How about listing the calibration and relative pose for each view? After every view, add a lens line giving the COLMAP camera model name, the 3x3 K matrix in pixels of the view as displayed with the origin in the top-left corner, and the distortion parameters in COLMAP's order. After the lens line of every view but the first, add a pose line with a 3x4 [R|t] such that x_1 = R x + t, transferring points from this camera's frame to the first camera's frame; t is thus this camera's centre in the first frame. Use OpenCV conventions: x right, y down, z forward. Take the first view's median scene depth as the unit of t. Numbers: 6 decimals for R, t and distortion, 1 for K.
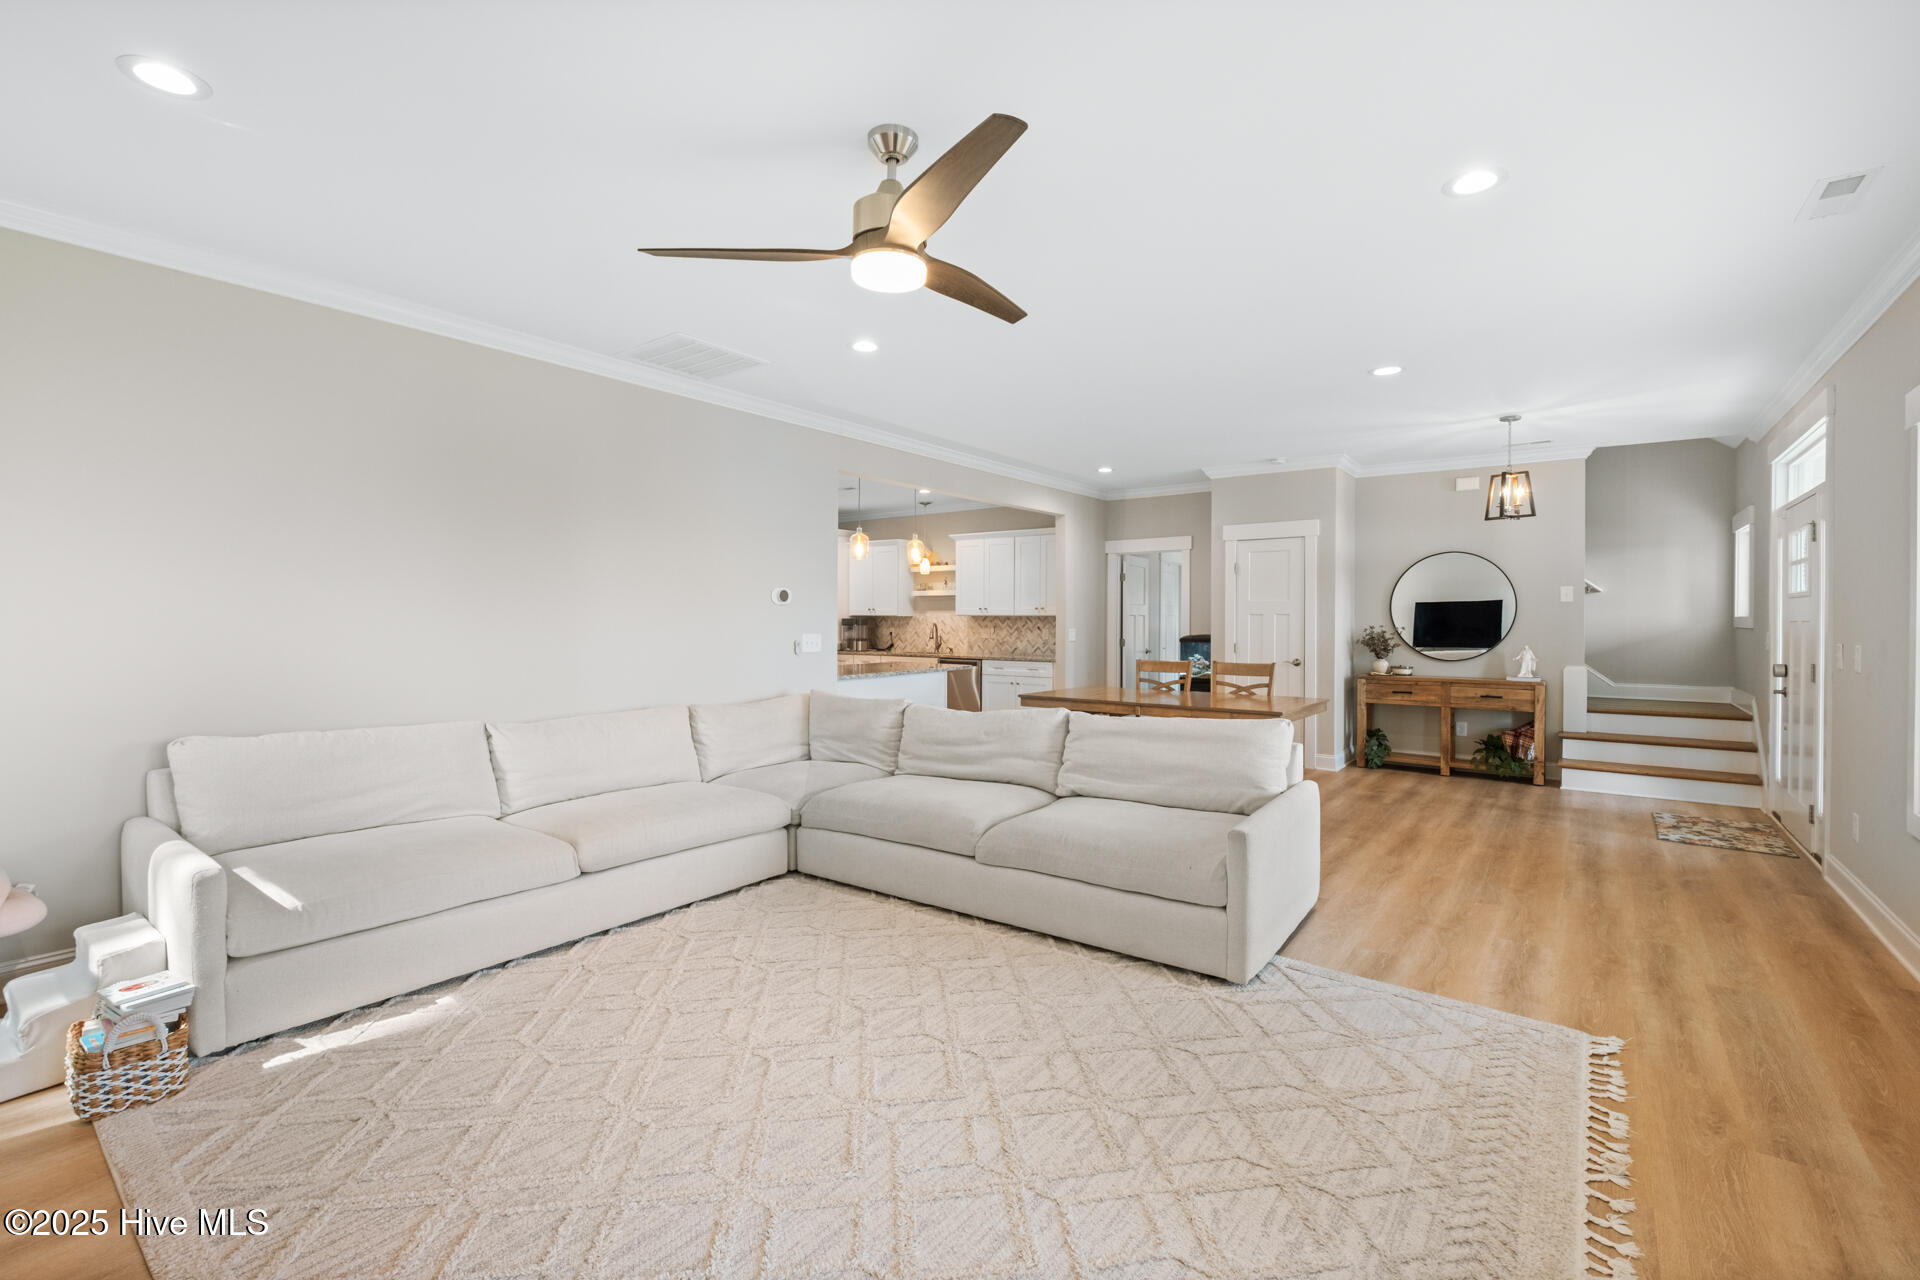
lens RADIAL K [[824.4, 0, 960.9], [0, 824.4, 629.2], [0, 0, 1]] dist [-0.004240, -0.001080]
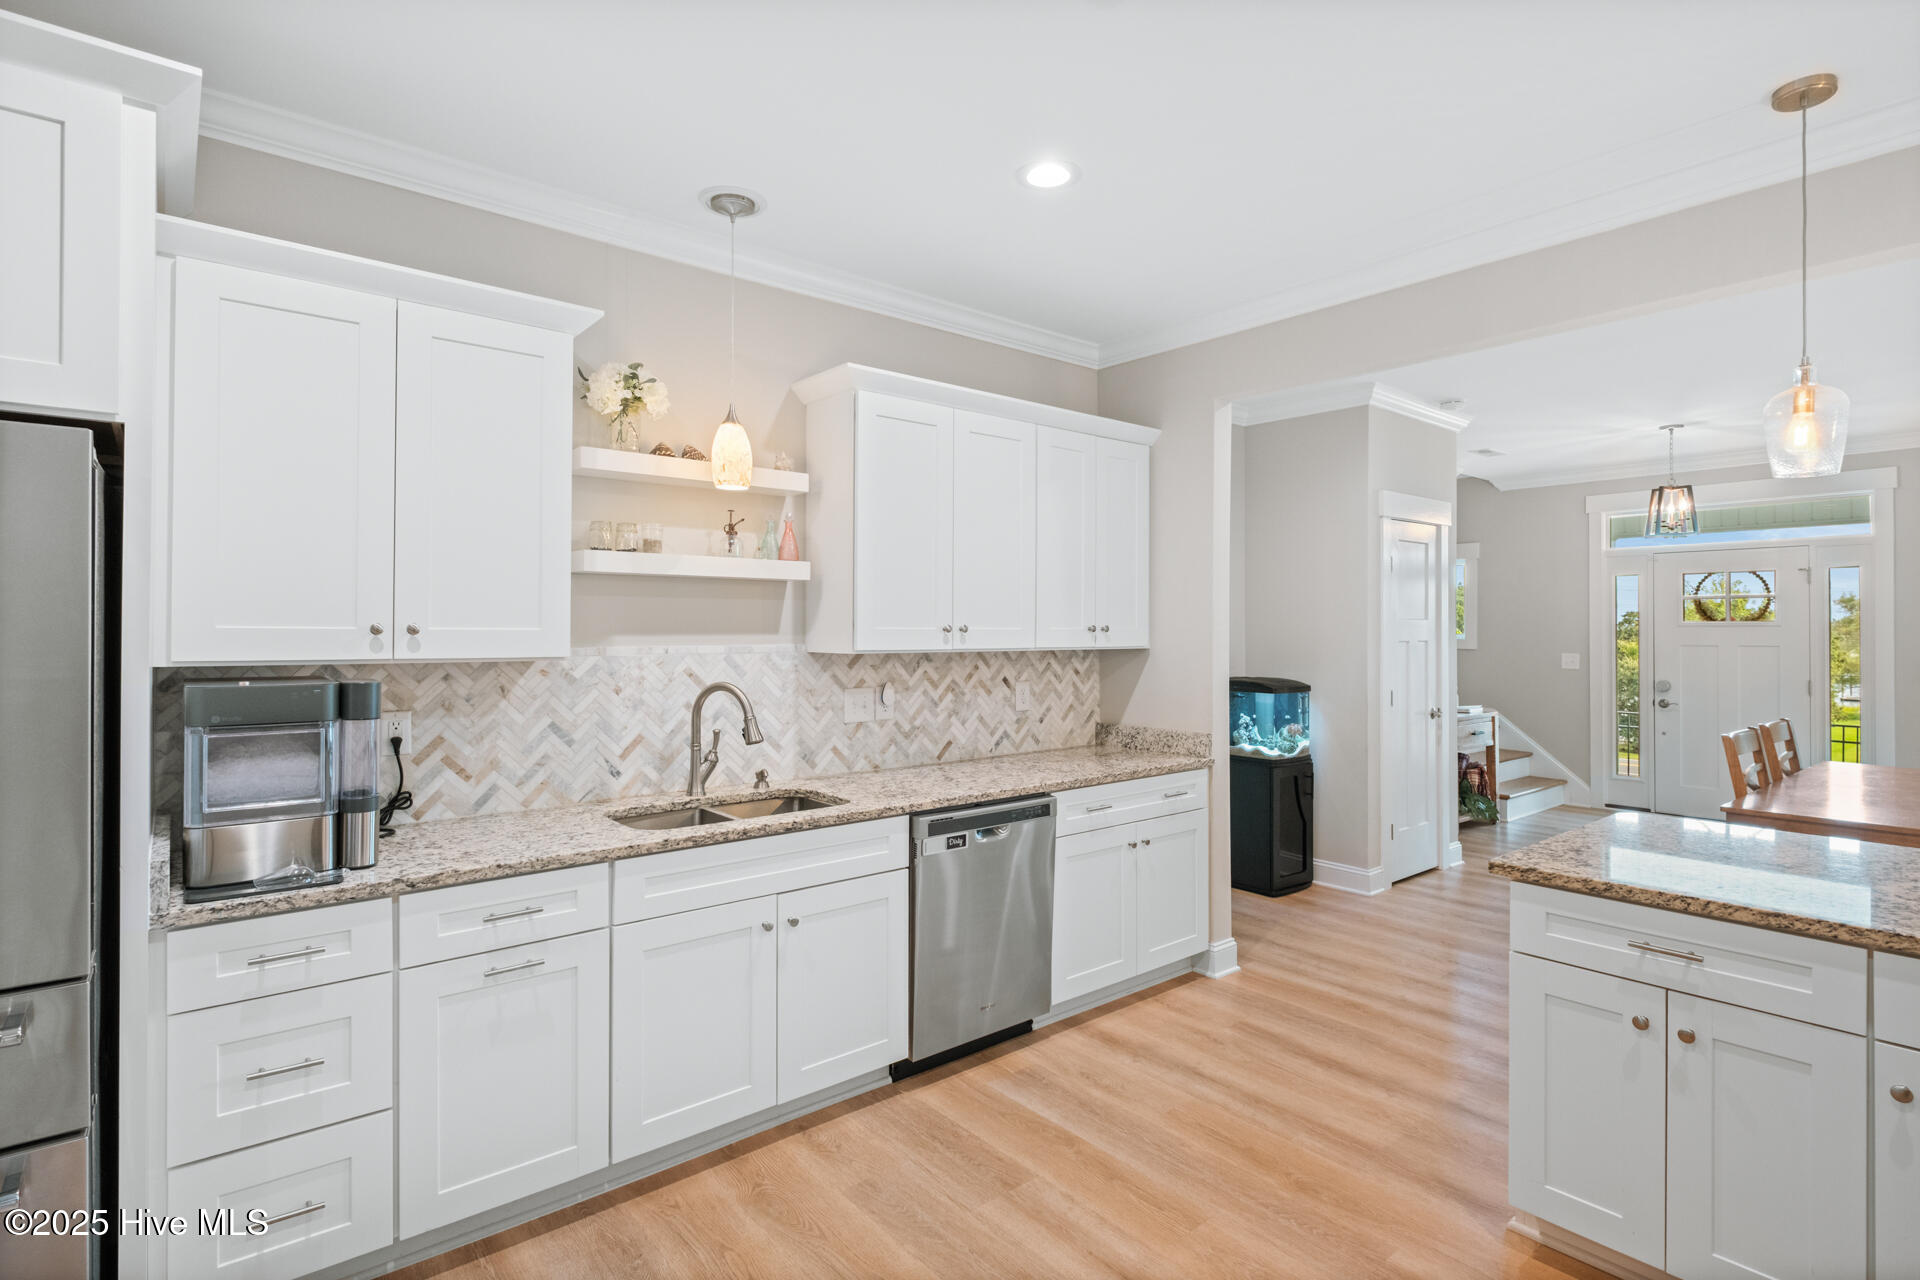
lens RADIAL K [[931.3, 0, 961.5], [0, 931.3, 626.6], [0, 0, 1]] dist [0.000853, 0.000218]
pose [[0.237532, 0.000262, 0.971380, -0.440771], [0.013571, 0.999901, -0.003588, -0.034354], [-0.971285, 0.014035, 0.237505, 1.267854]]
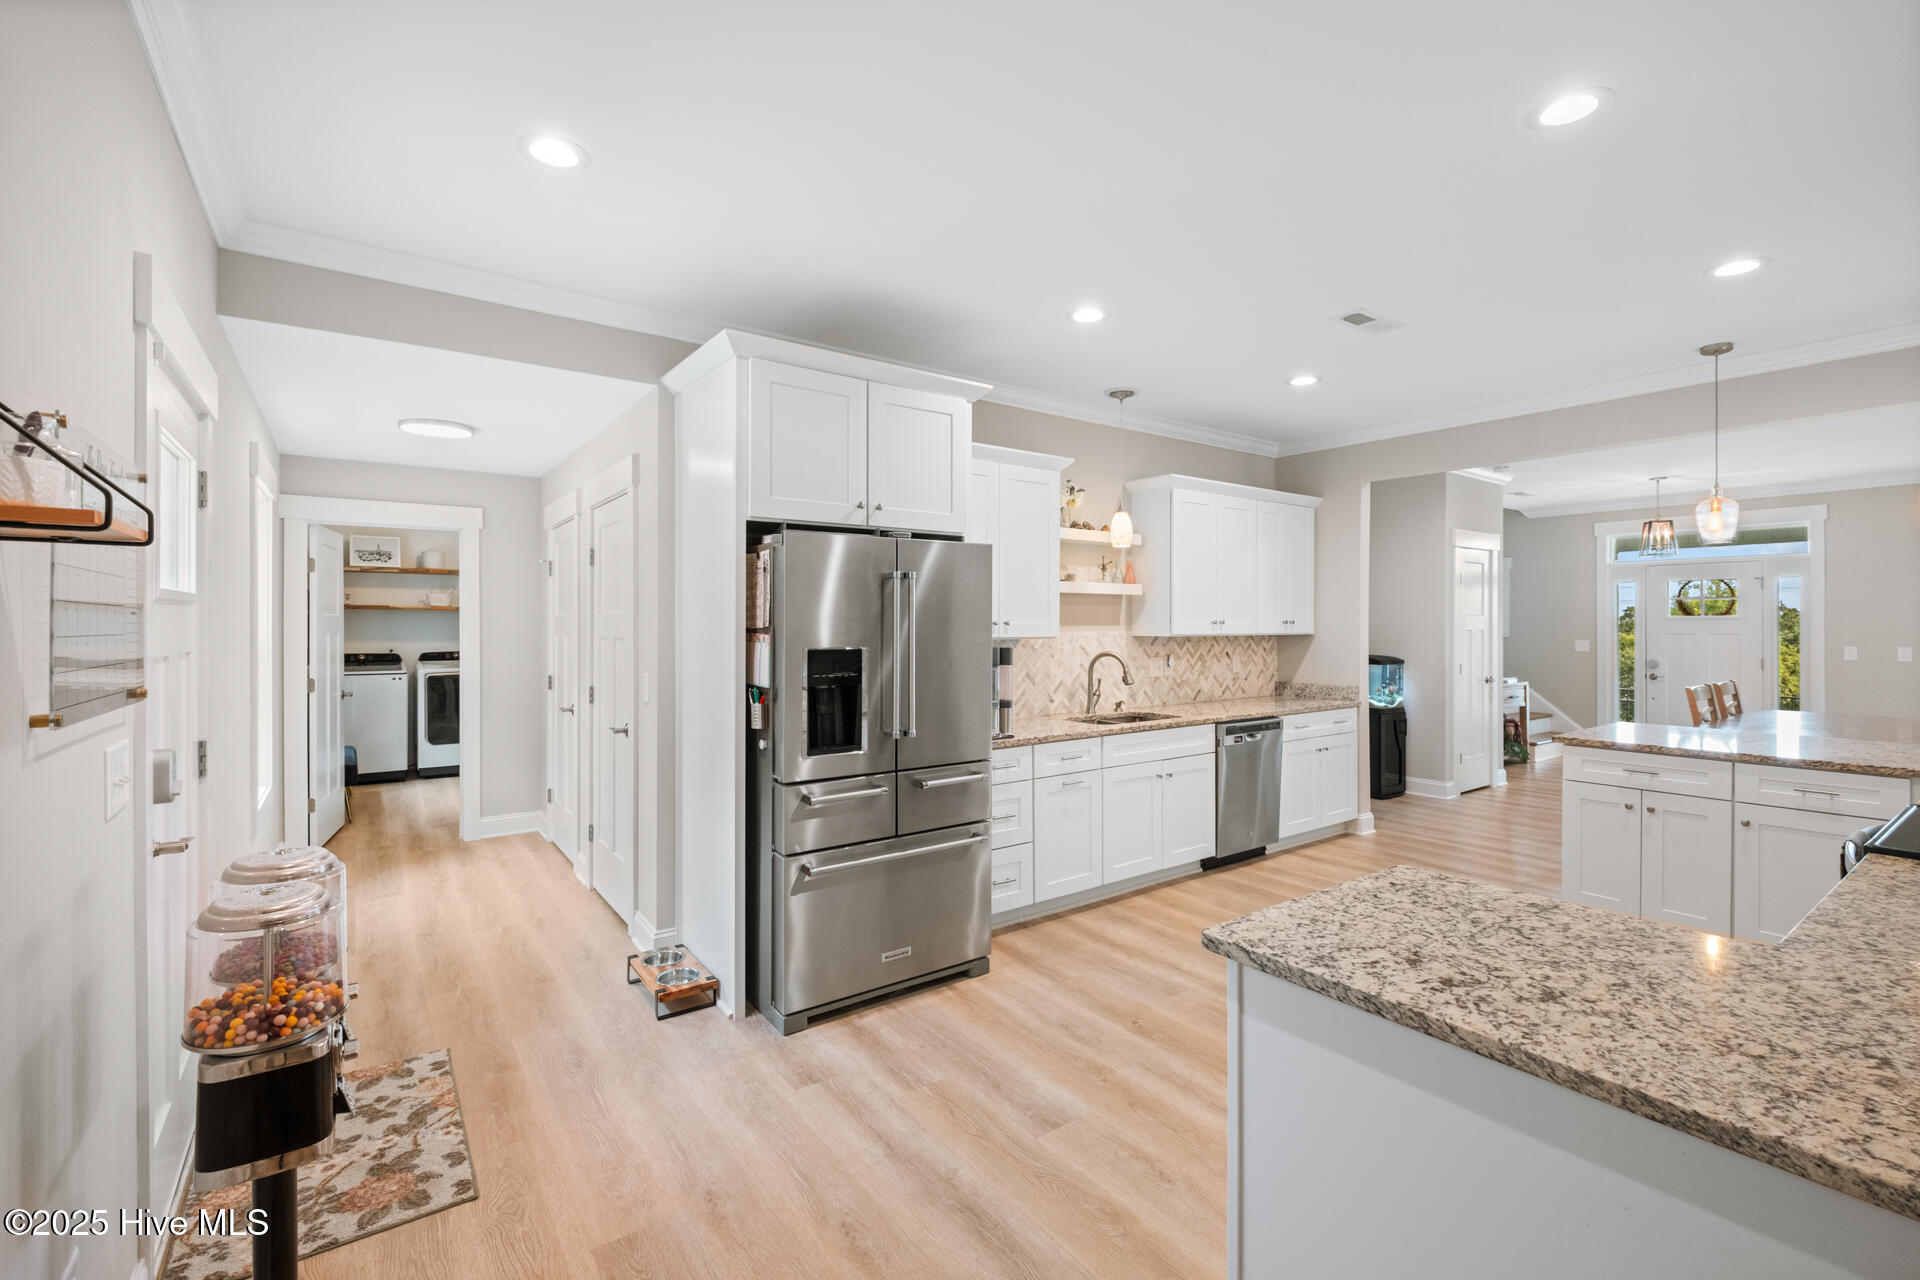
lens RADIAL K [[834.7, 0, 961.1], [0, 834.7, 621.6], [0, 0, 1]] dist [0.003122, -0.000578]
pose [[0.289104, -0.000692, 0.957298, -0.762856], [0.014909, 0.999882, -0.003780, -0.036171], [-0.957182, 0.015366, 0.289080, 1.392911]]
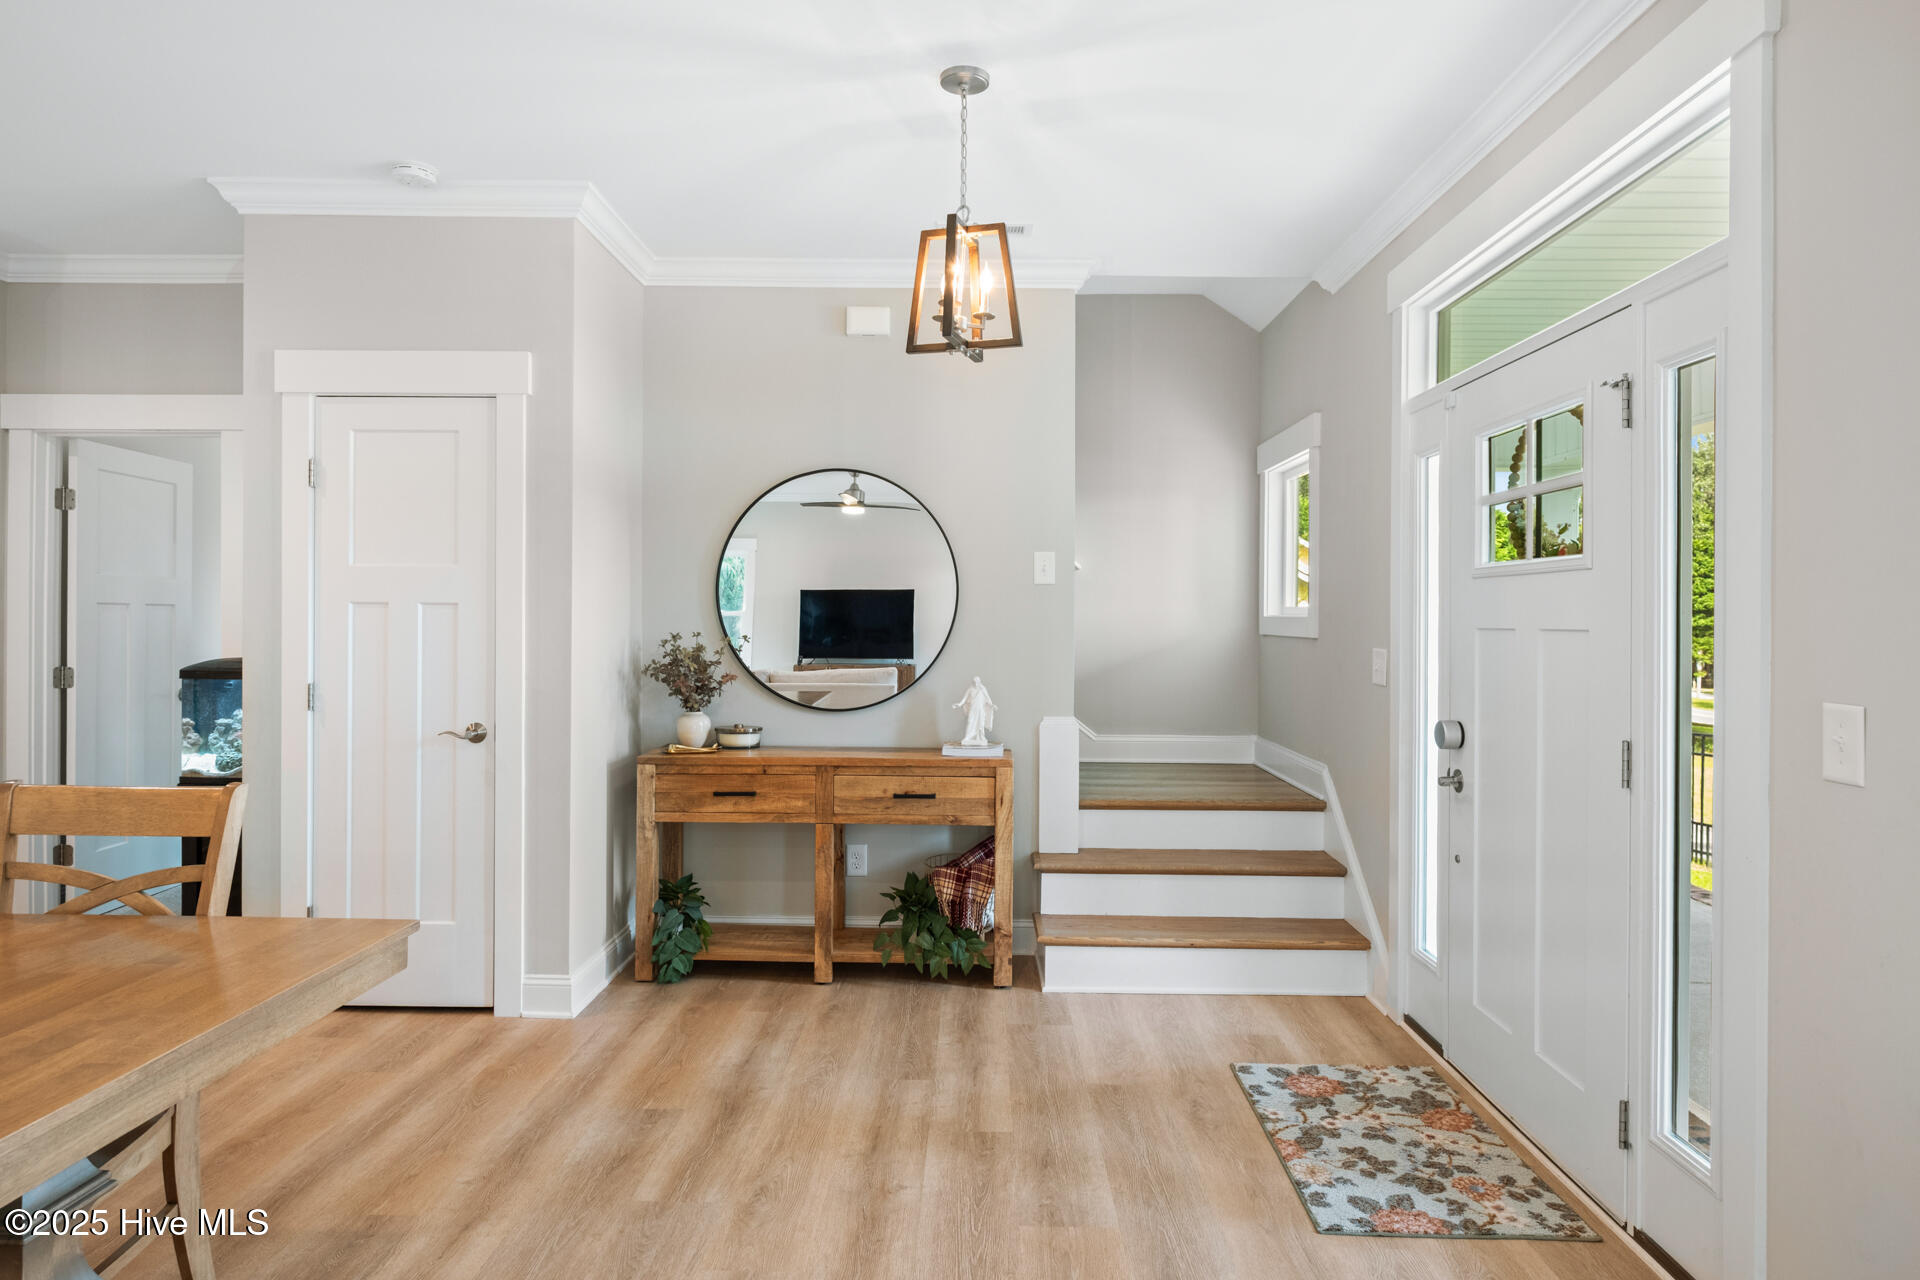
lens RADIAL K [[1085.0, 0, 956.1], [0, 1085.0, 622.4], [0, 0, 1]] dist [0.006572, 0.000096]
pose [[0.808833, 0.001761, 0.588036, 0.313877], [0.000949, 0.999990, -0.004300, -0.007964], [-0.588038, 0.004036, 0.808823, 0.505488]]
